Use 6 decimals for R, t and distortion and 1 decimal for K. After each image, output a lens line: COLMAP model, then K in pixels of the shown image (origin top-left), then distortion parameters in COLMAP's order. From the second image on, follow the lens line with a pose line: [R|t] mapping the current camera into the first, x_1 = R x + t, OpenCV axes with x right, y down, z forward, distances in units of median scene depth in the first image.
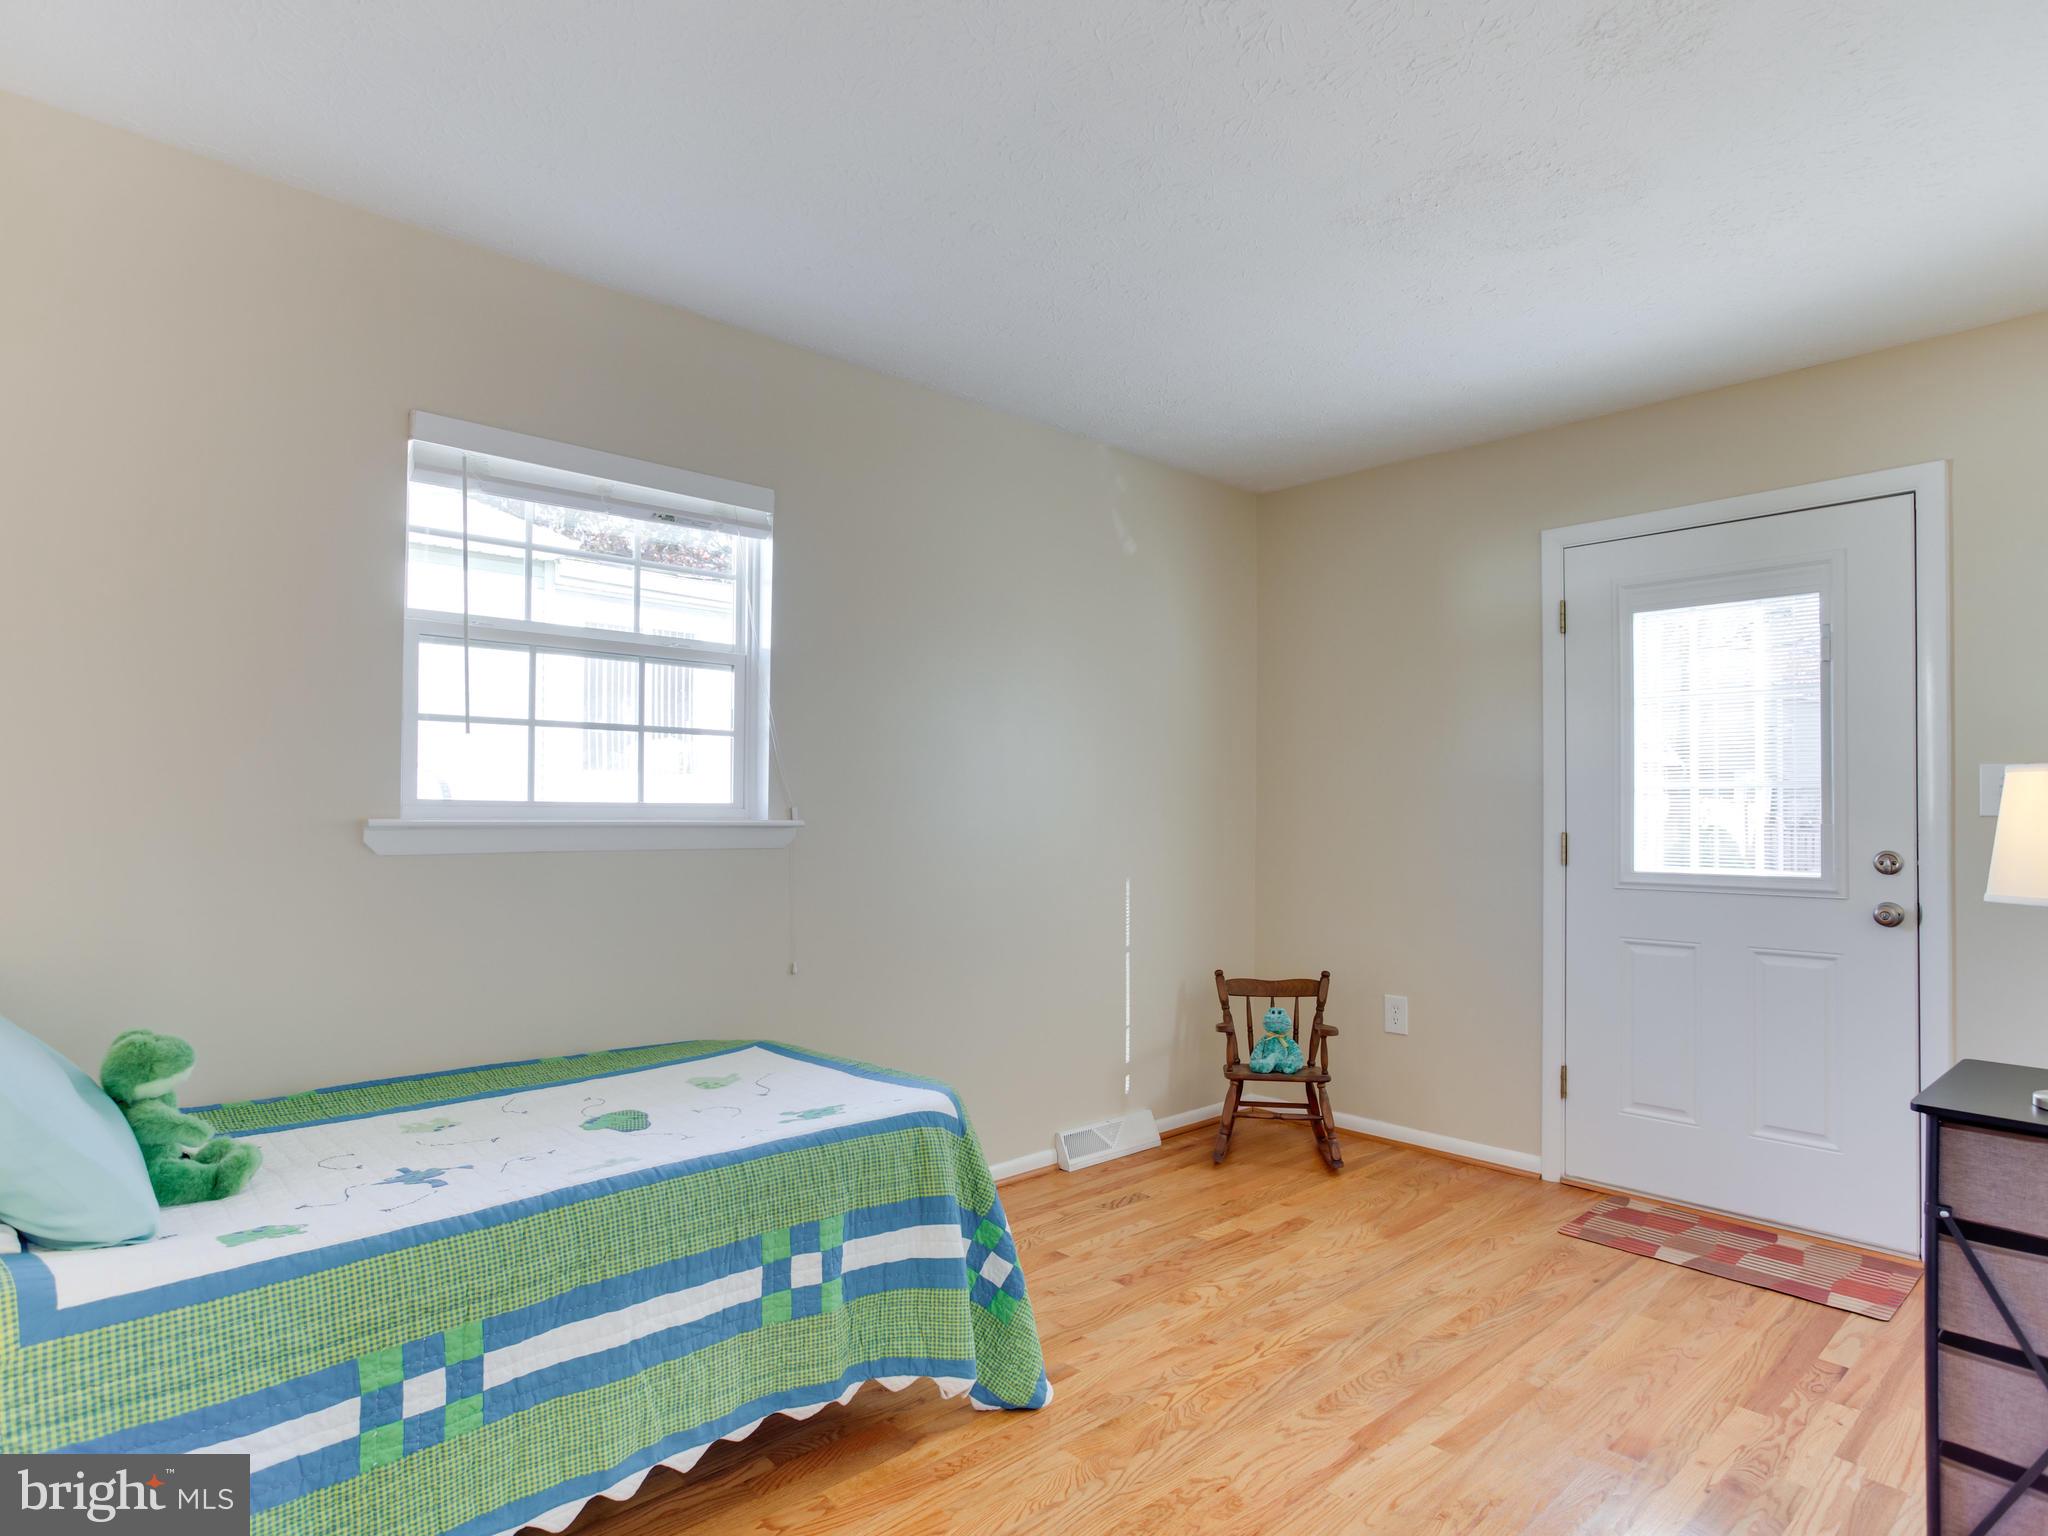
lens RADIAL K [[1139.3, 0, 1022.5], [0, 1139.3, 797.1], [0, 0, 1]] dist [-0.050648, 0.037130]
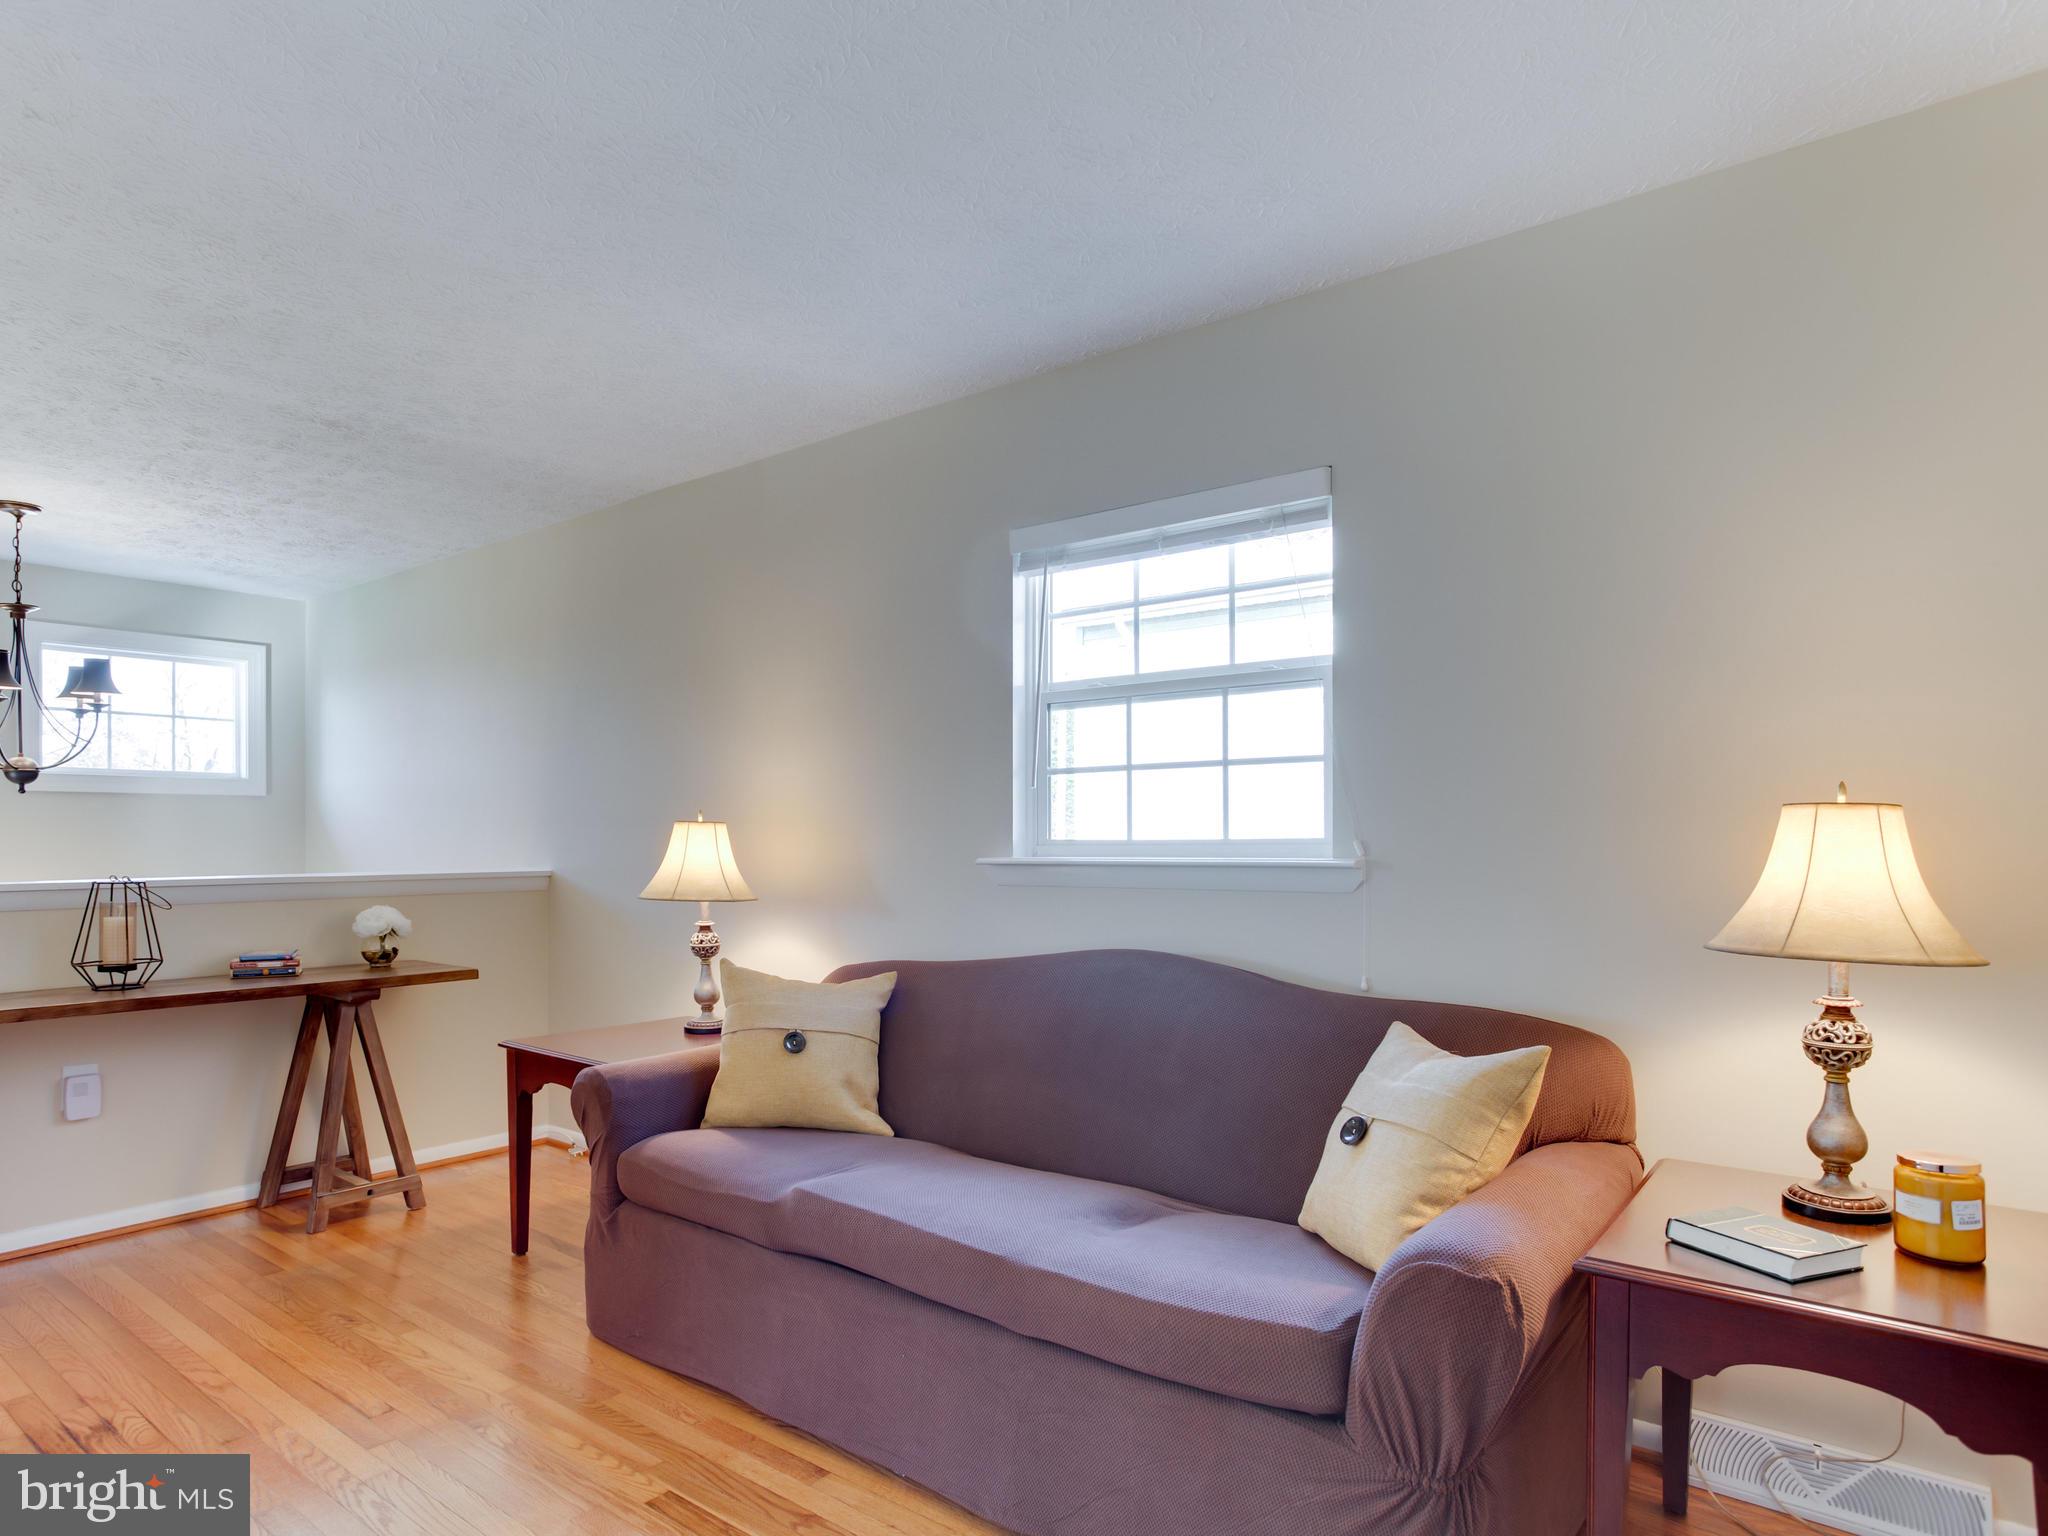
lens RADIAL K [[1139.3, 0, 1022.5], [0, 1139.3, 797.1], [0, 0, 1]] dist [-0.050648, 0.037130]
pose [[0.178986, -0.051163, -0.982520, 0.598749], [0.023341, 0.998587, -0.047747, 0.011616], [0.983575, -0.014387, 0.179927, 0.671104]]
